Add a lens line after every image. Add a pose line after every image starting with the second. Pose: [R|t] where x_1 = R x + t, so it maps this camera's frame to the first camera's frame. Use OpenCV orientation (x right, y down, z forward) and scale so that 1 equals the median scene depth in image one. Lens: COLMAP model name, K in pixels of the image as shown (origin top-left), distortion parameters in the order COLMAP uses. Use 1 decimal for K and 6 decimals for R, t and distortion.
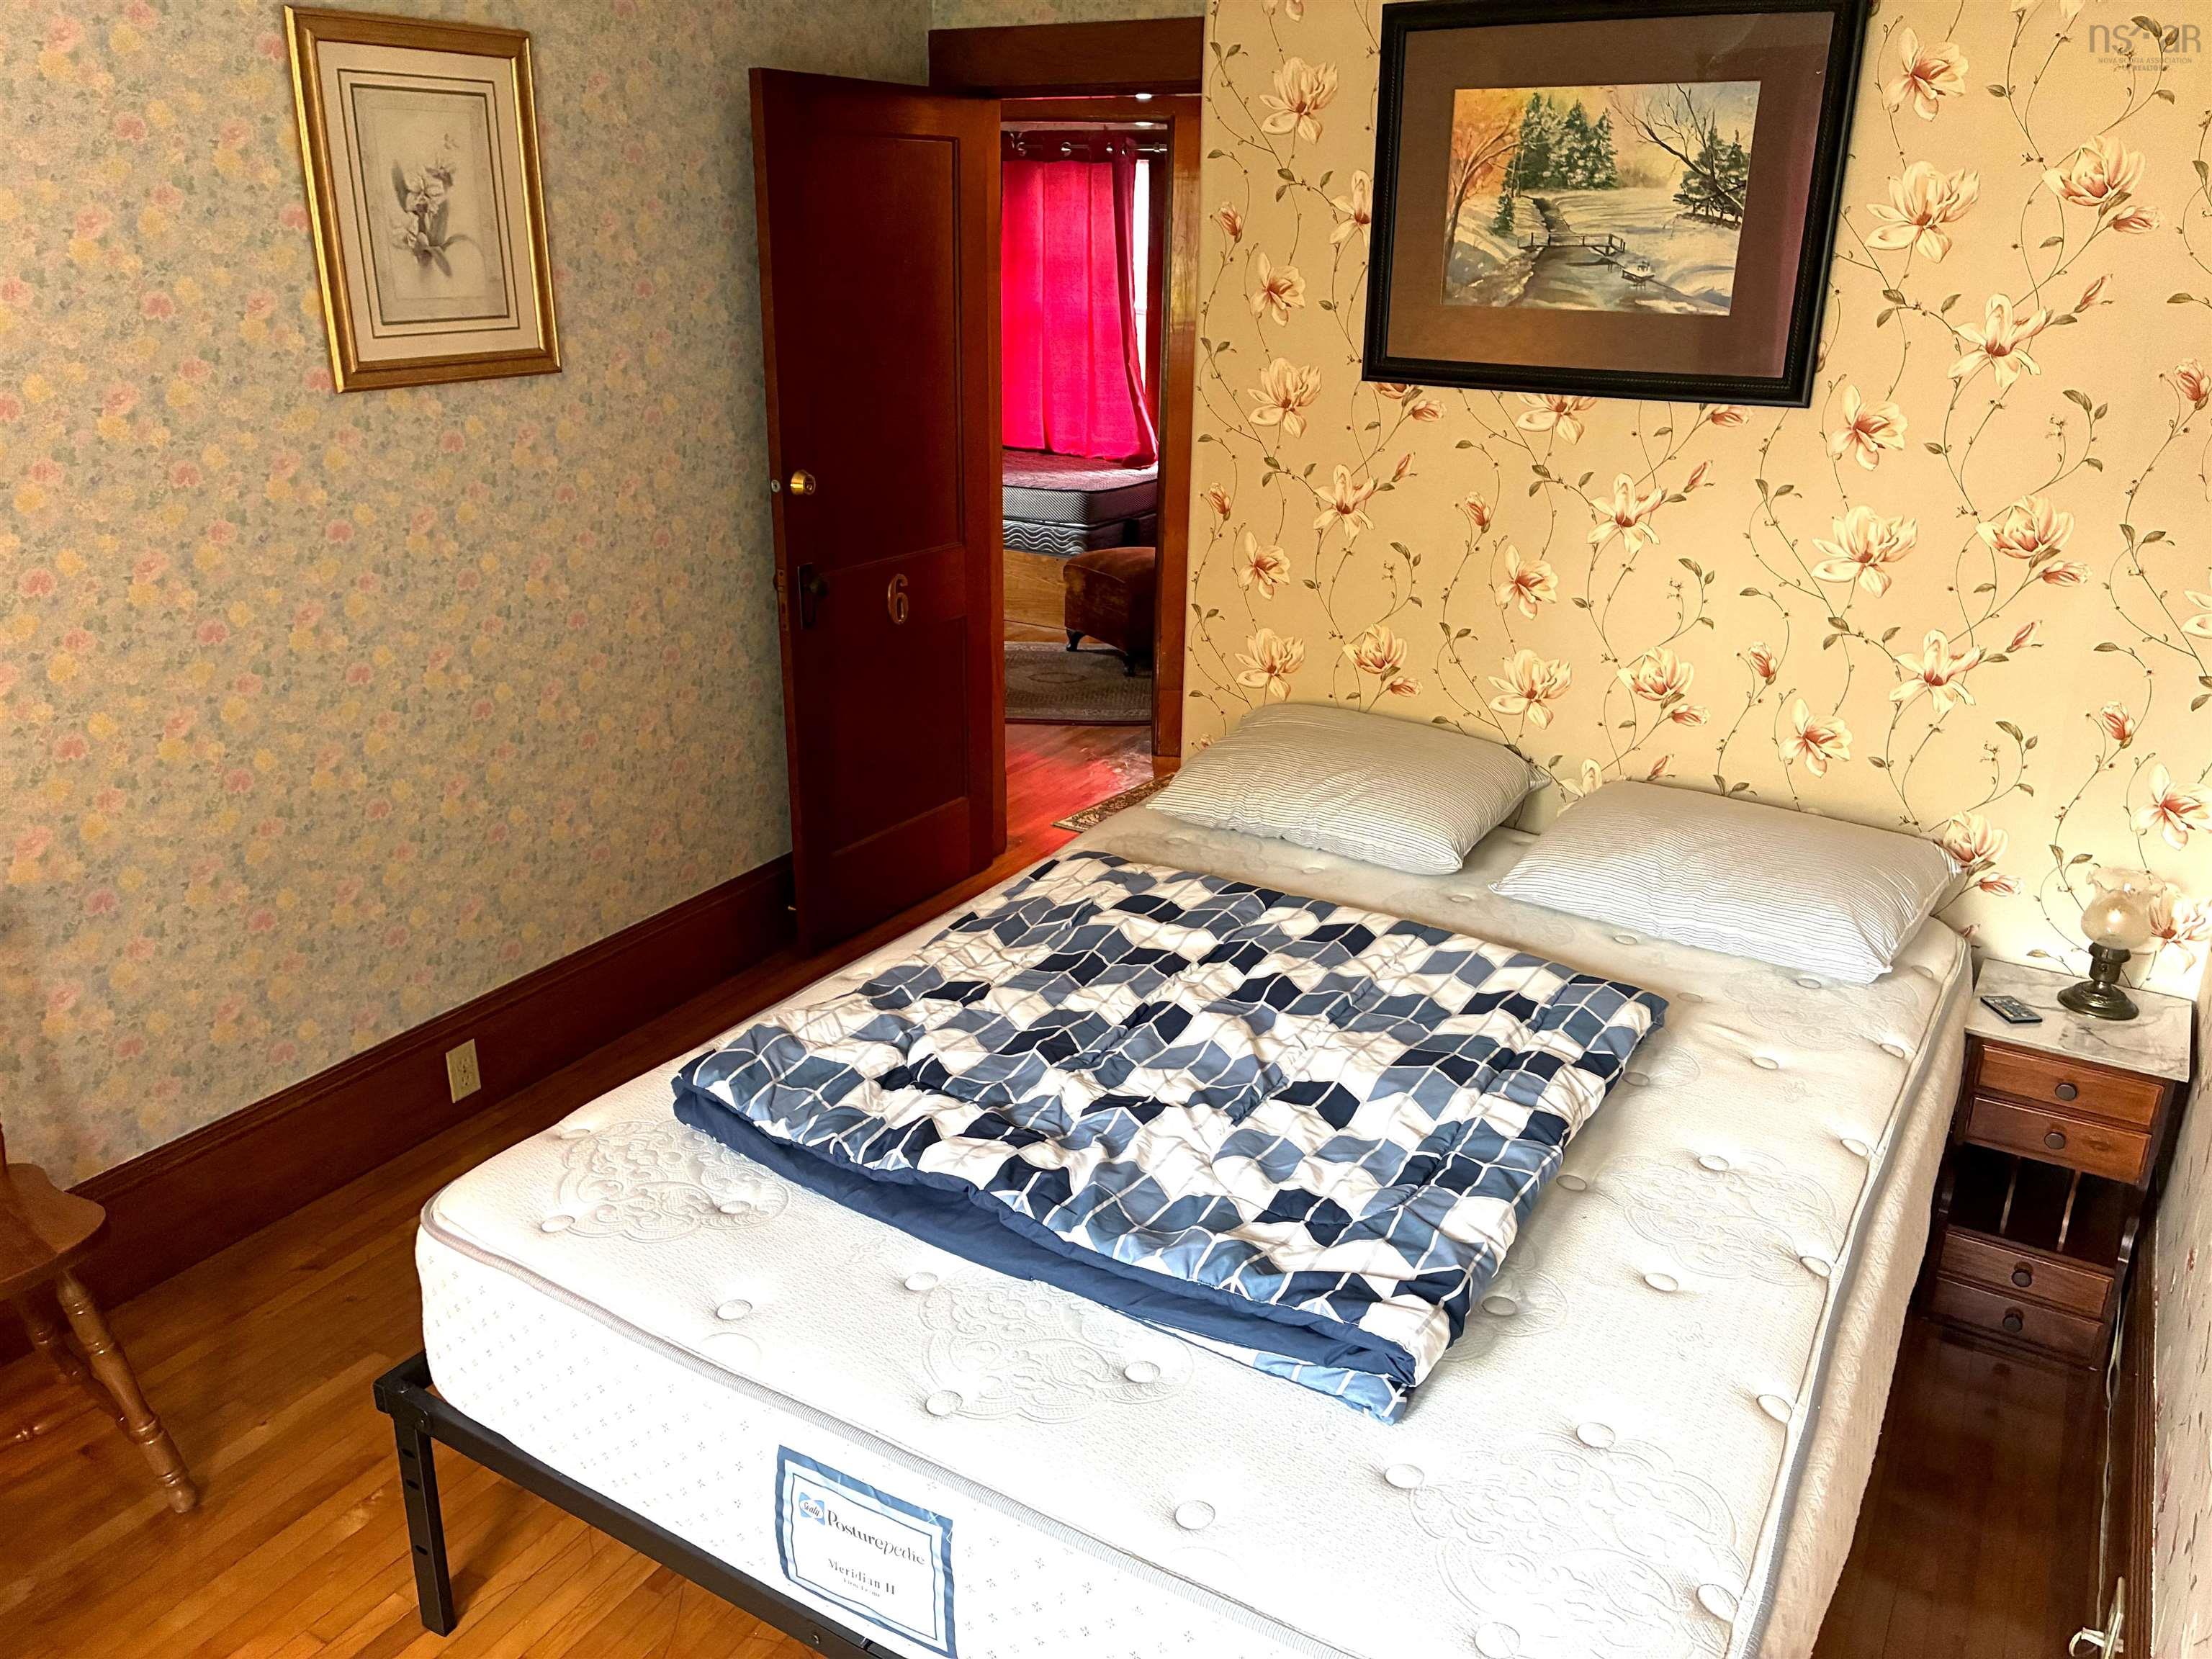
lens RADIAL K [[1702.3, 0, 1111.6], [0, 1702.3, 815.8], [0, 0, 1]] dist [0.066483, -0.063058]
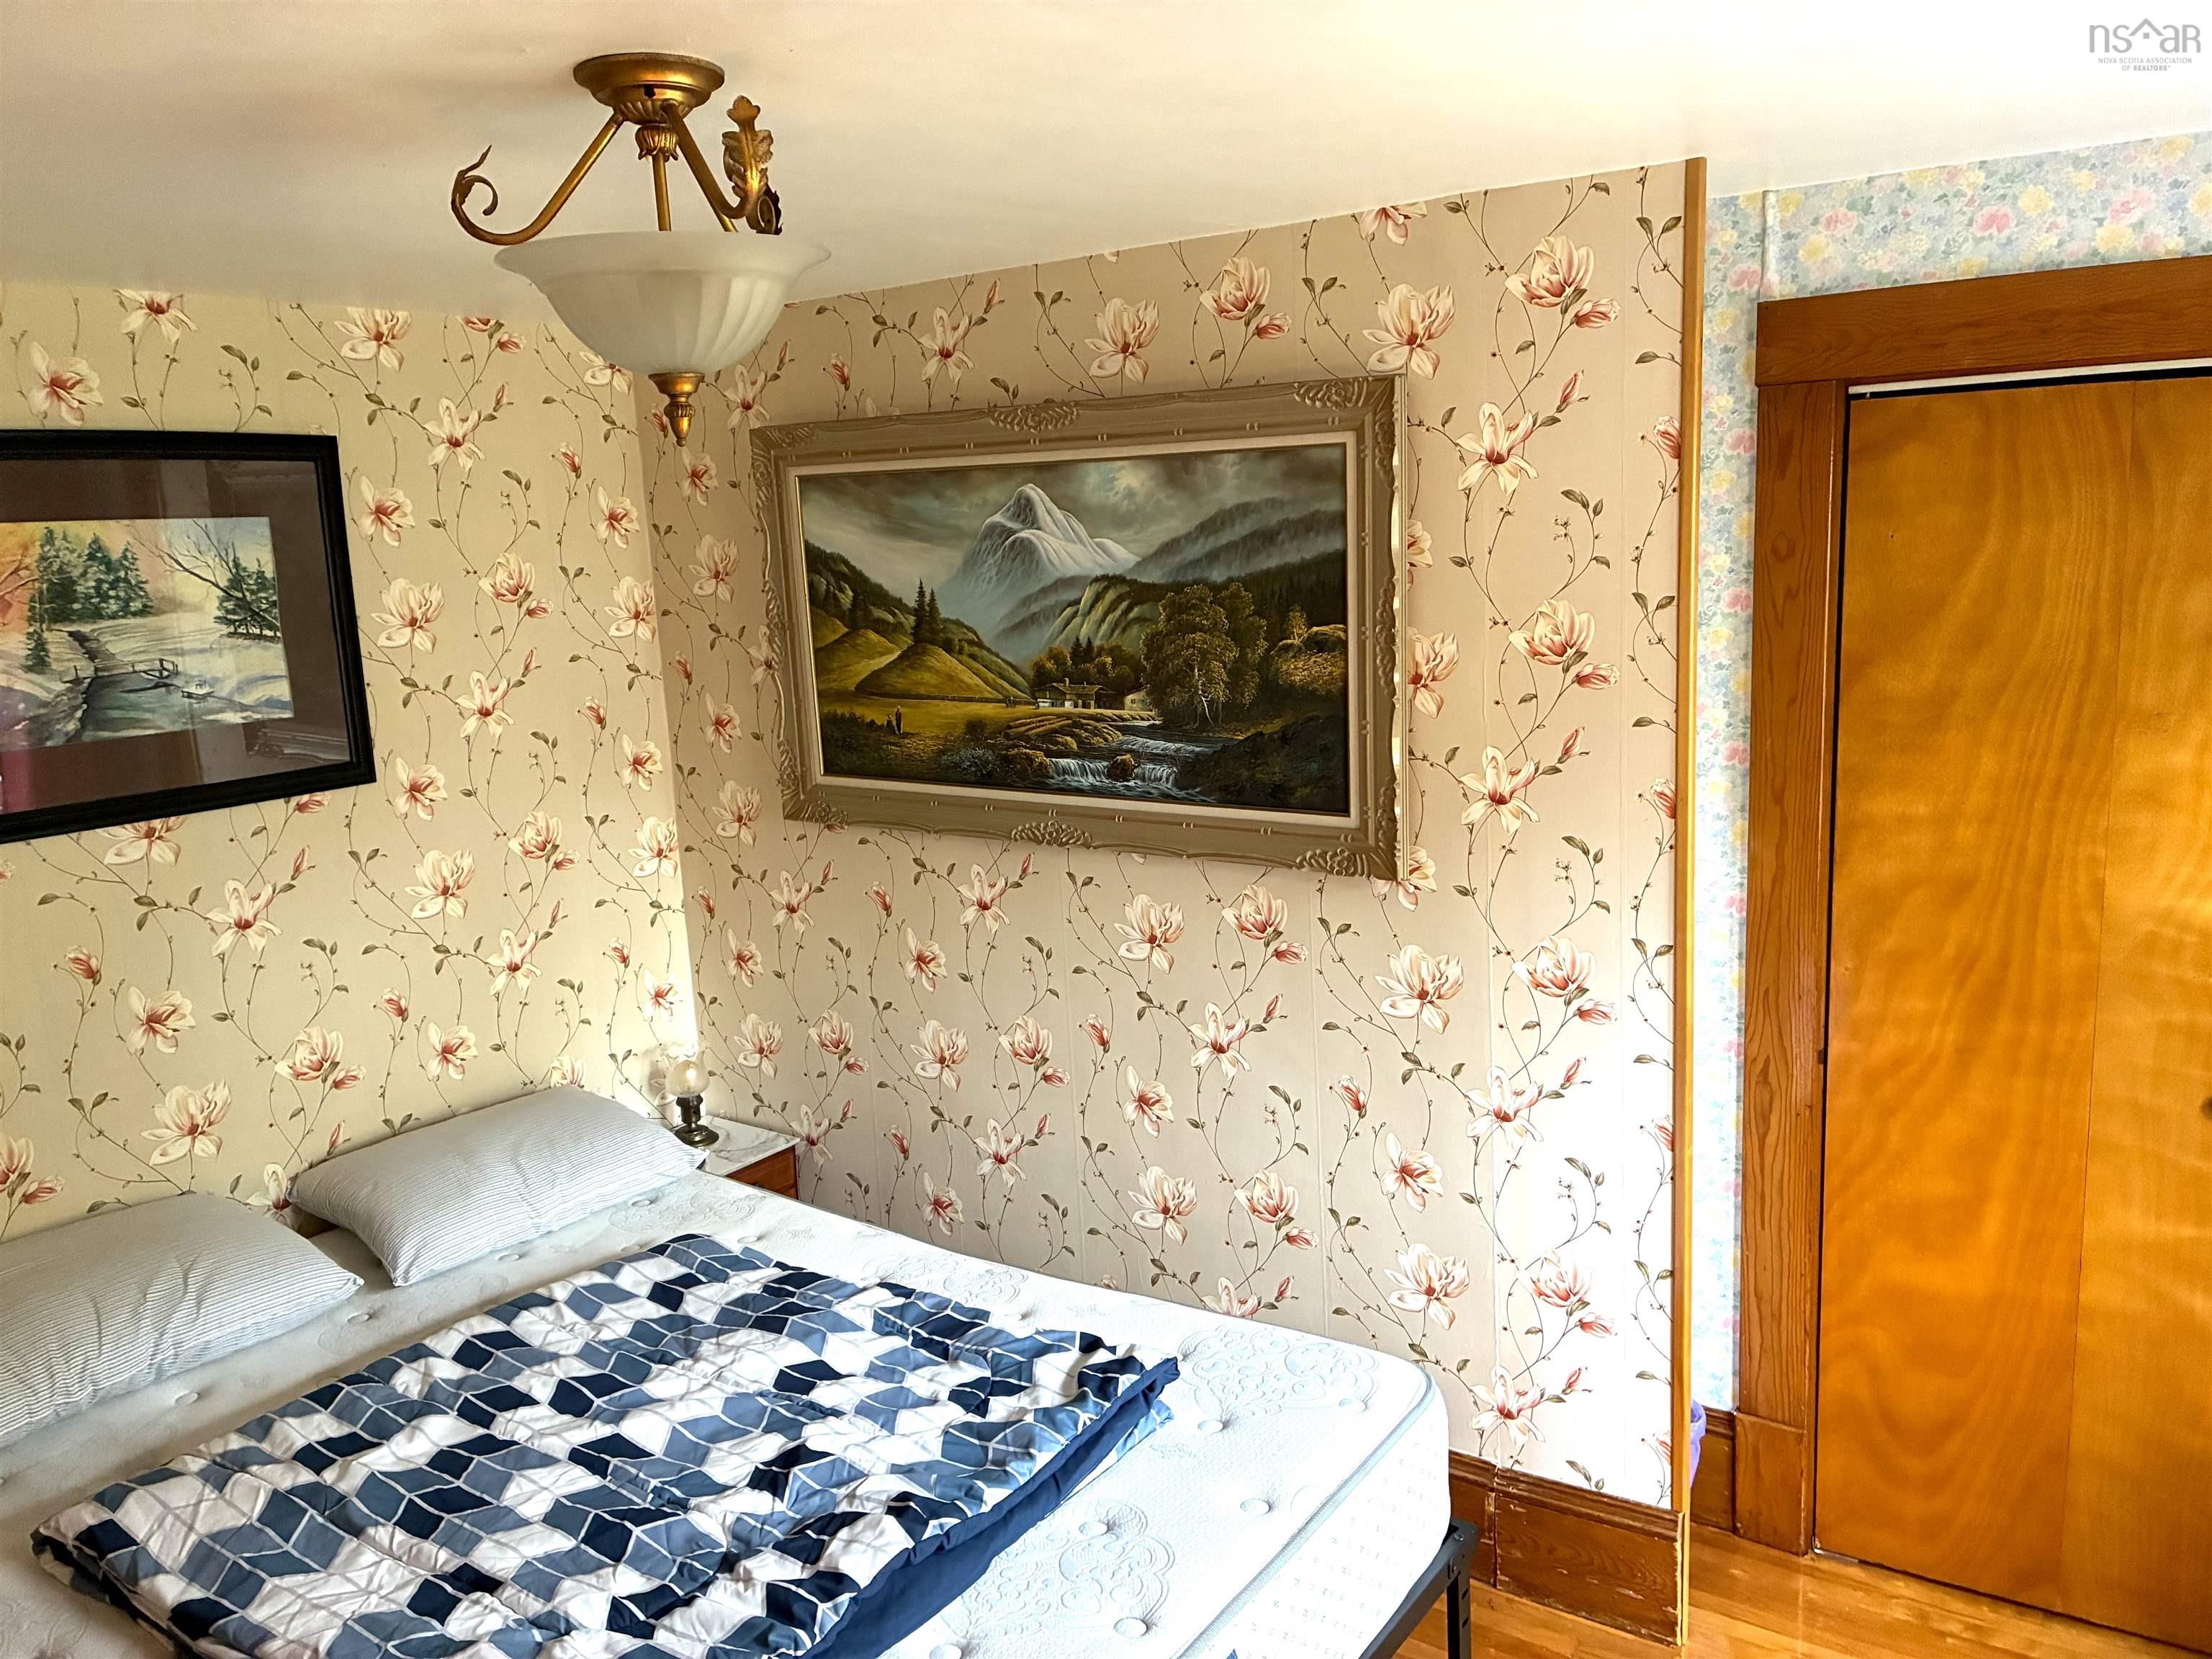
lens RADIAL K [[1702.3, 0, 1104.1], [0, 1702.3, 835.9], [0, 0, 1]] dist [0.066483, -0.063058]
pose [[0.066874, -0.199228, 0.977669, -0.688461], [0.377399, 0.912114, 0.160054, -0.204430], [-0.923633, 0.358268, 0.136185, 0.409553]]
